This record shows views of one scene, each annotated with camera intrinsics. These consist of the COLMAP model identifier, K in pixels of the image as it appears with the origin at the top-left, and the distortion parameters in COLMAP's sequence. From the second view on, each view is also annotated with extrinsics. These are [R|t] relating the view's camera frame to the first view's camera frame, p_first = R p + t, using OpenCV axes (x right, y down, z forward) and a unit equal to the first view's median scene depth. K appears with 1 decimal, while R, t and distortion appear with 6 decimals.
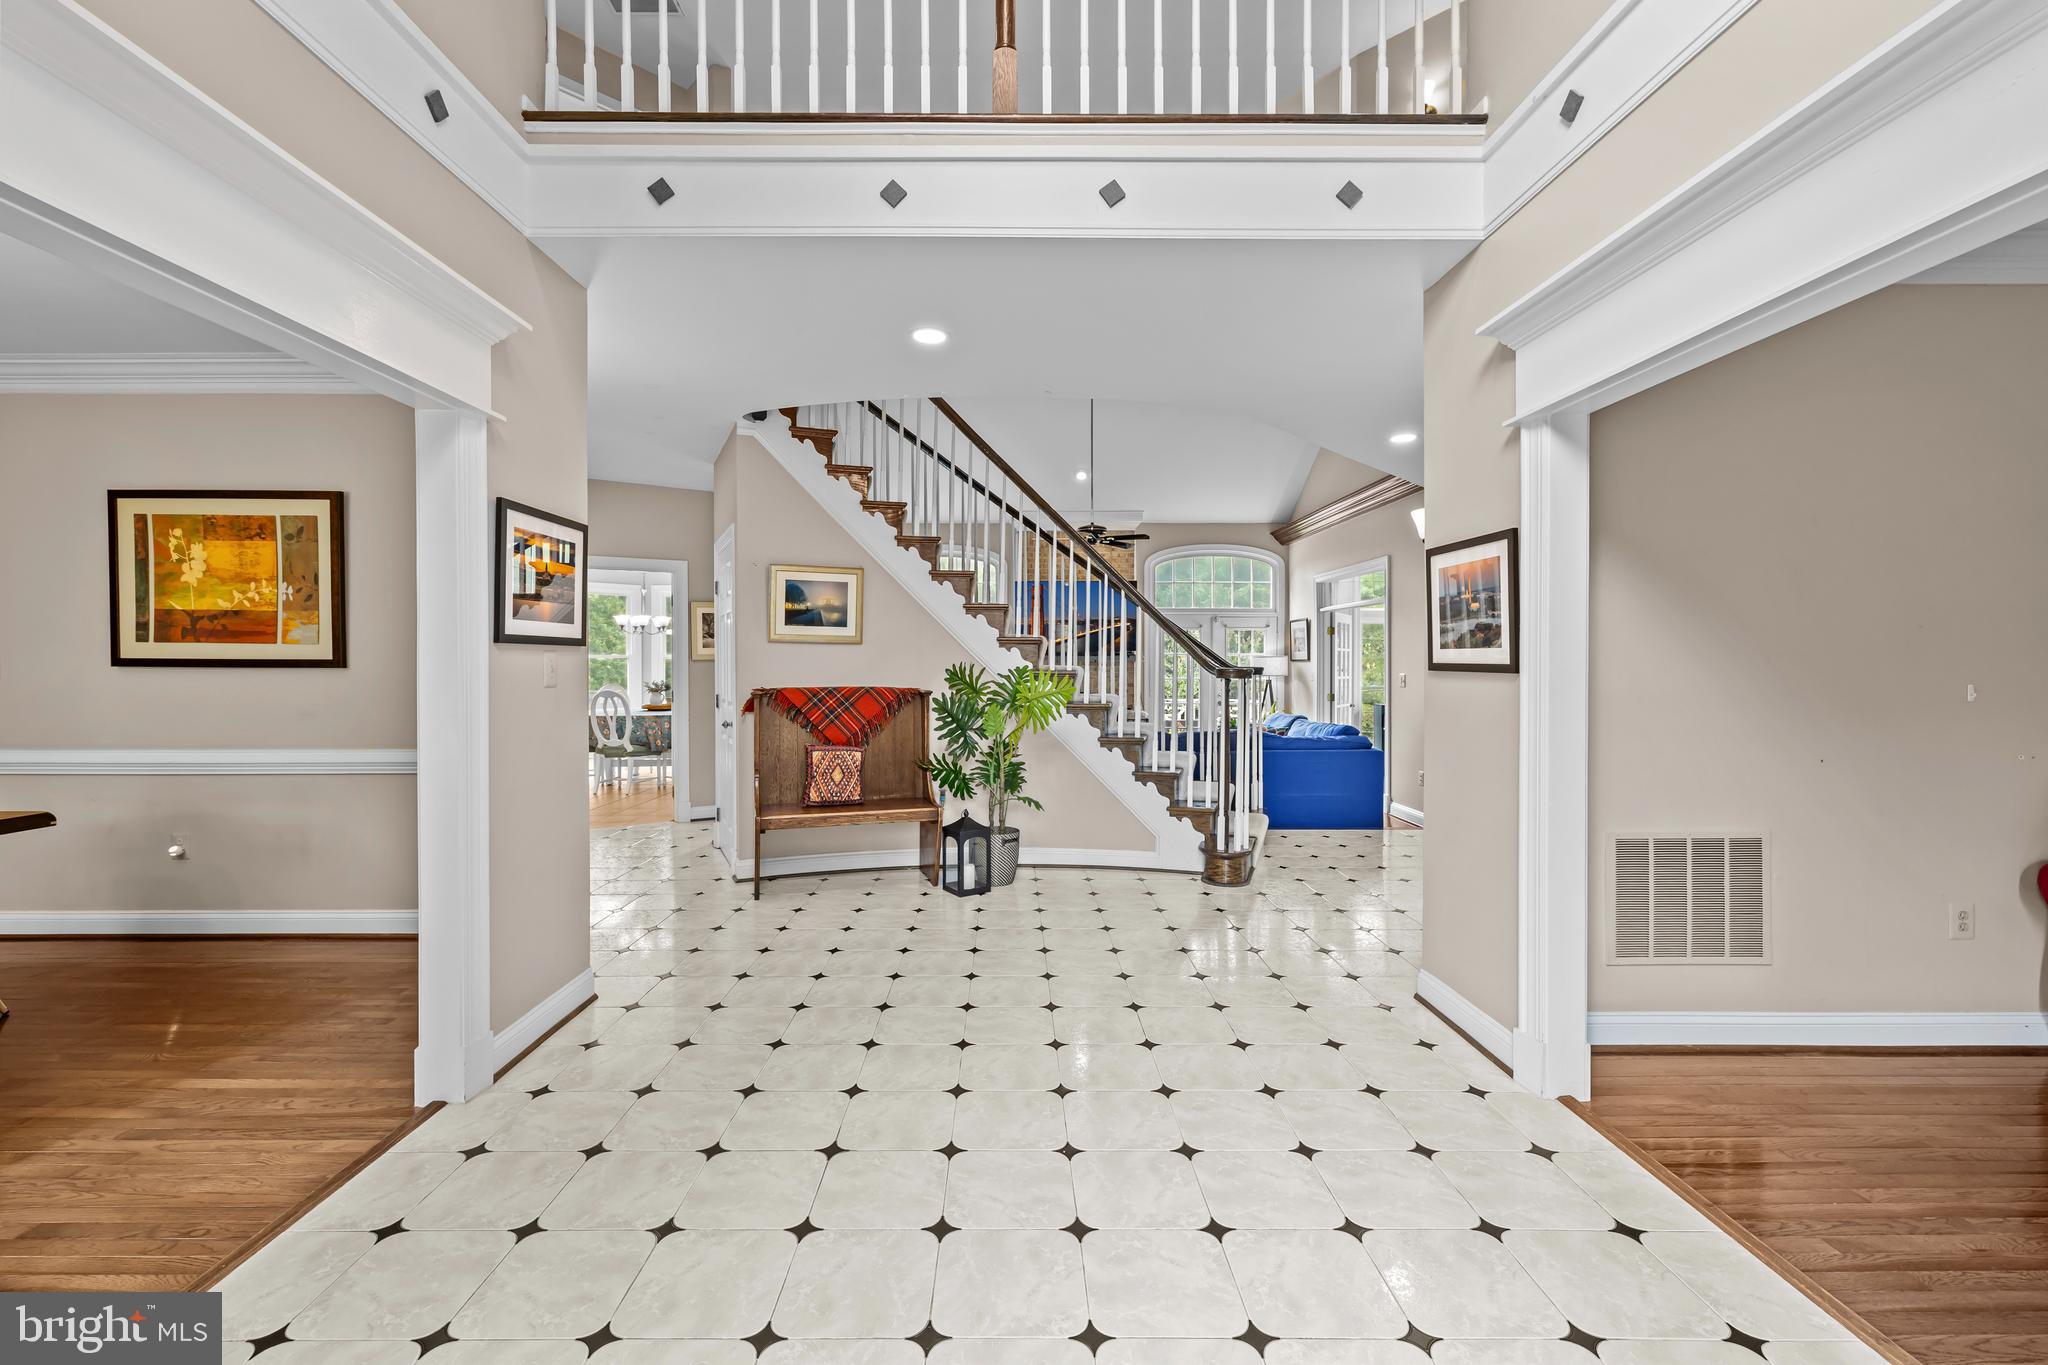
lens RADIAL K [[859.6, 0, 1019.1], [0, 859.6, 667.0], [0, 0, 1]] dist [-0.000866, 0.000971]
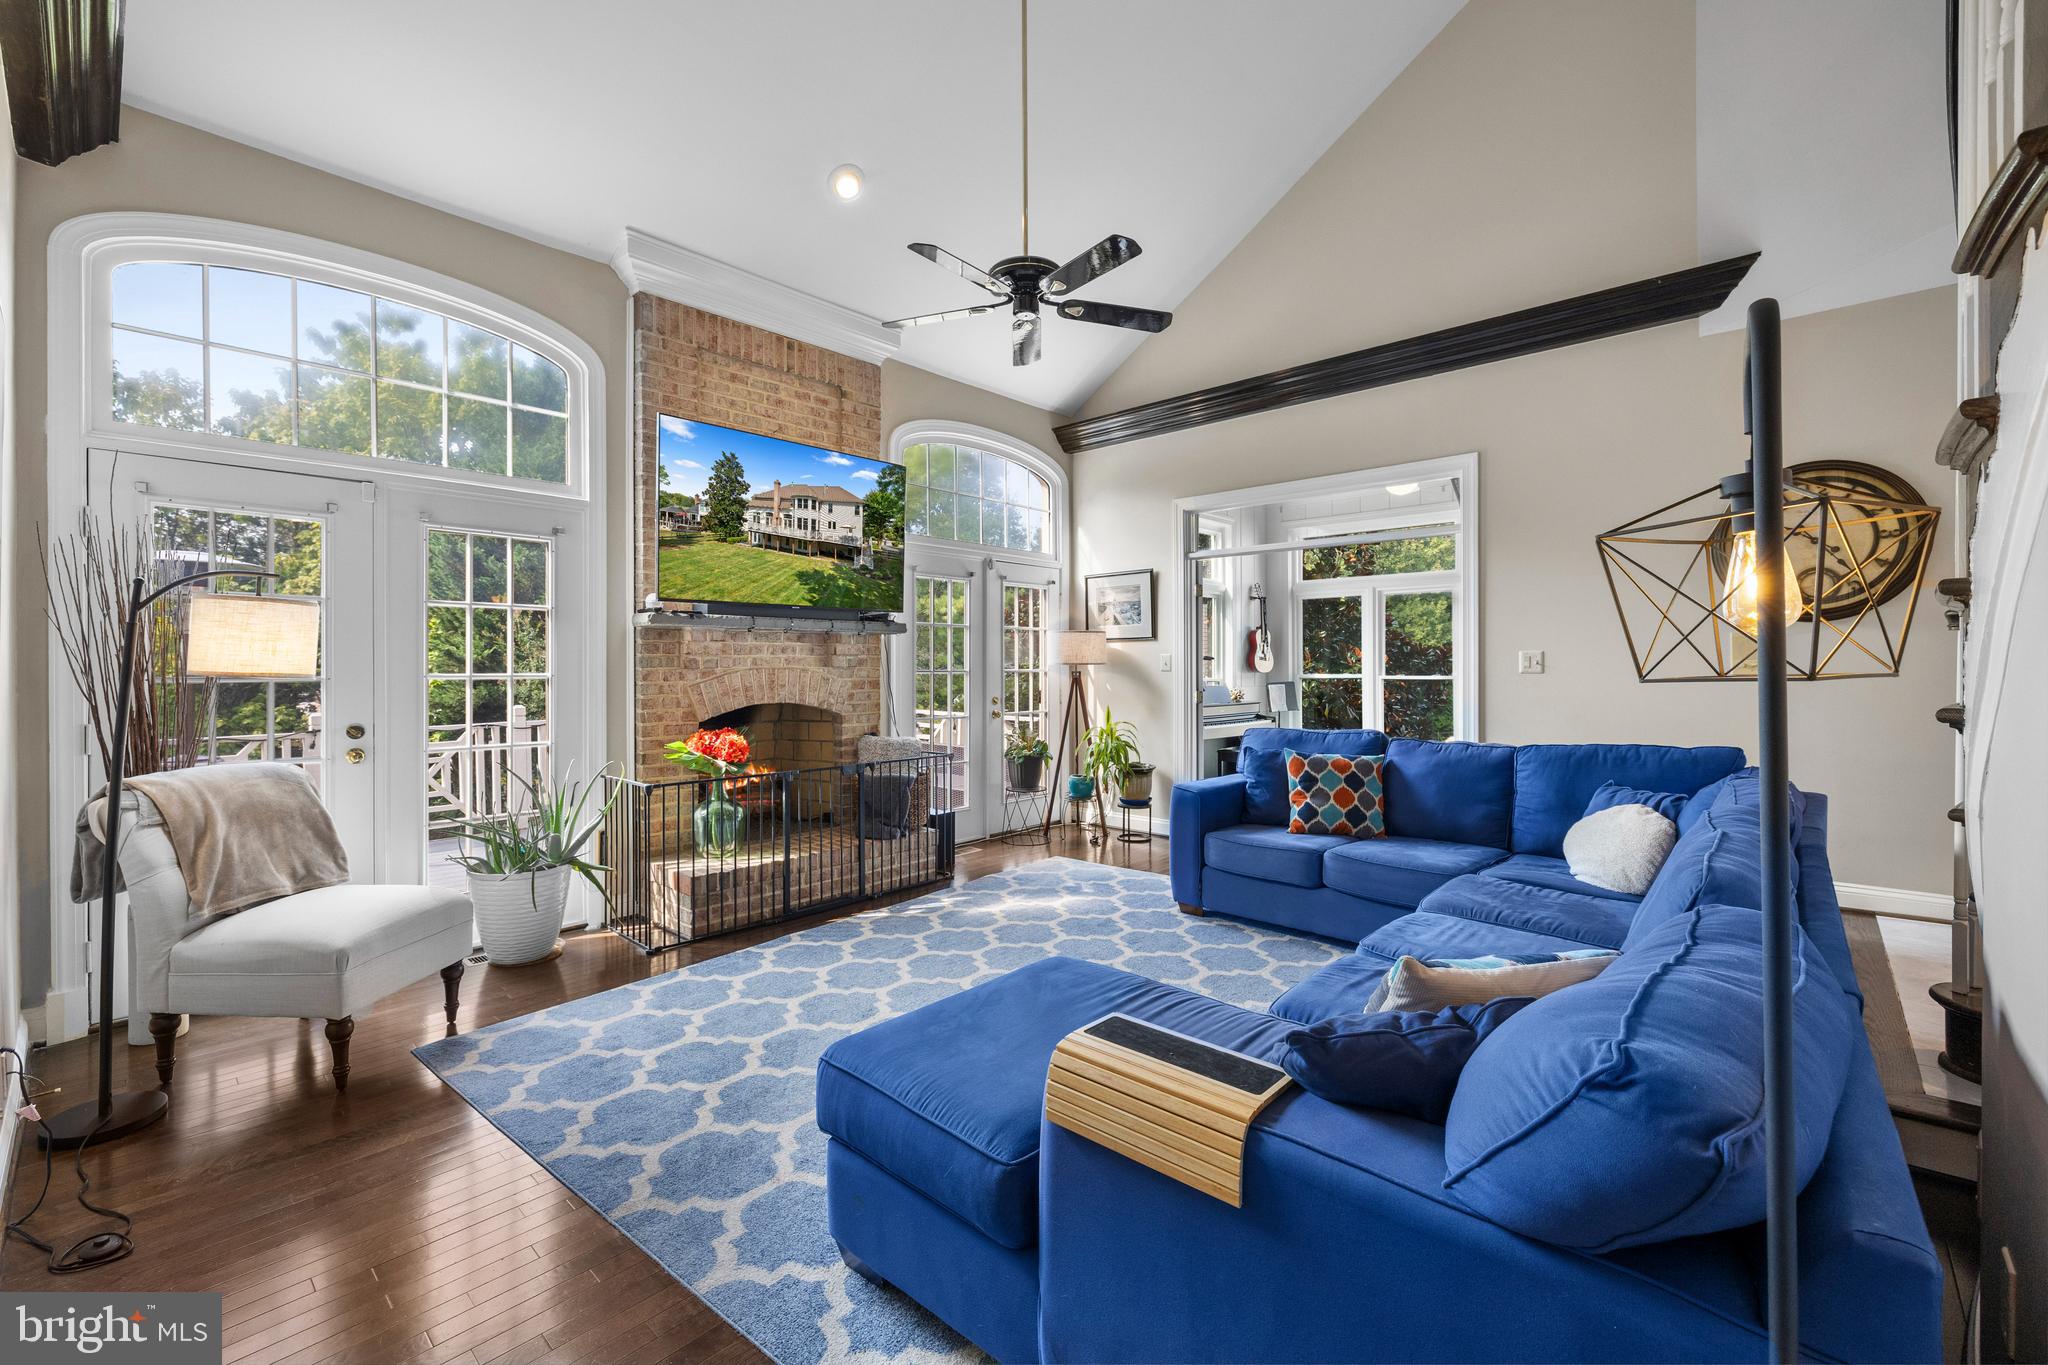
lens RADIAL K [[859.6, 0, 1017.1], [0, 859.6, 674.9], [0, 0, 1]] dist [-0.000866, 0.000971]
pose [[0.675820, -0.005392, 0.737047, -0.185565], [0.006630, 0.999977, 0.001237, 0.017172], [-0.737037, 0.004051, 0.675840, 0.667827]]
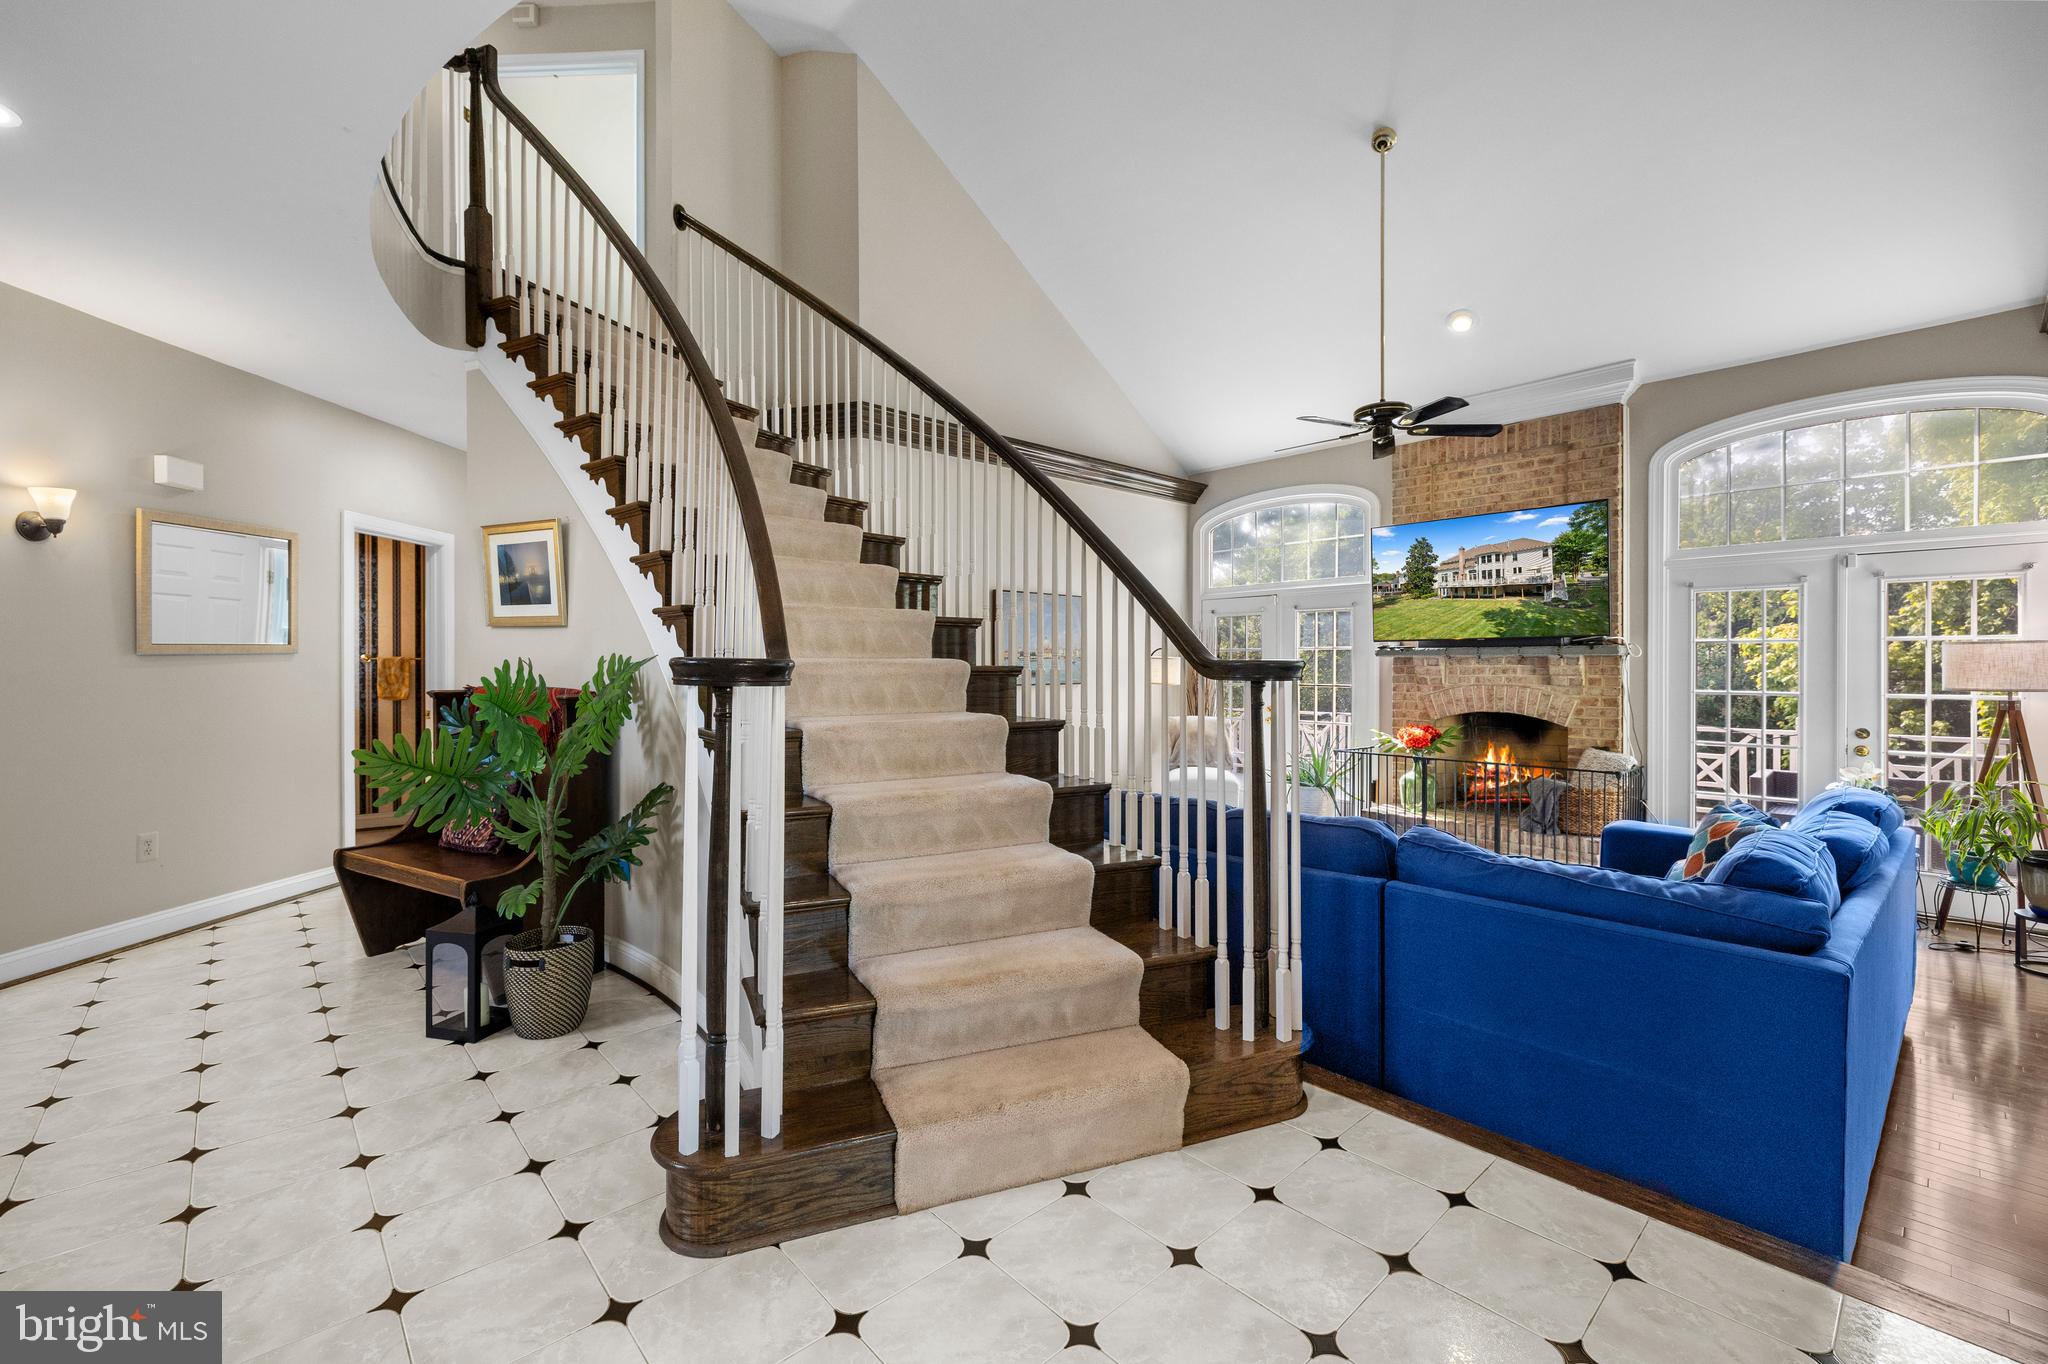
lens RADIAL K [[859.6, 0, 1002.1], [0, 859.6, 676.9], [0, 0, 1]] dist [-0.000866, 0.000971]
pose [[0.669030, 0.015811, -0.743067, 0.292232], [-0.005548, 0.999852, 0.016279, -0.000453], [0.743215, -0.006769, 0.669019, 0.413563]]
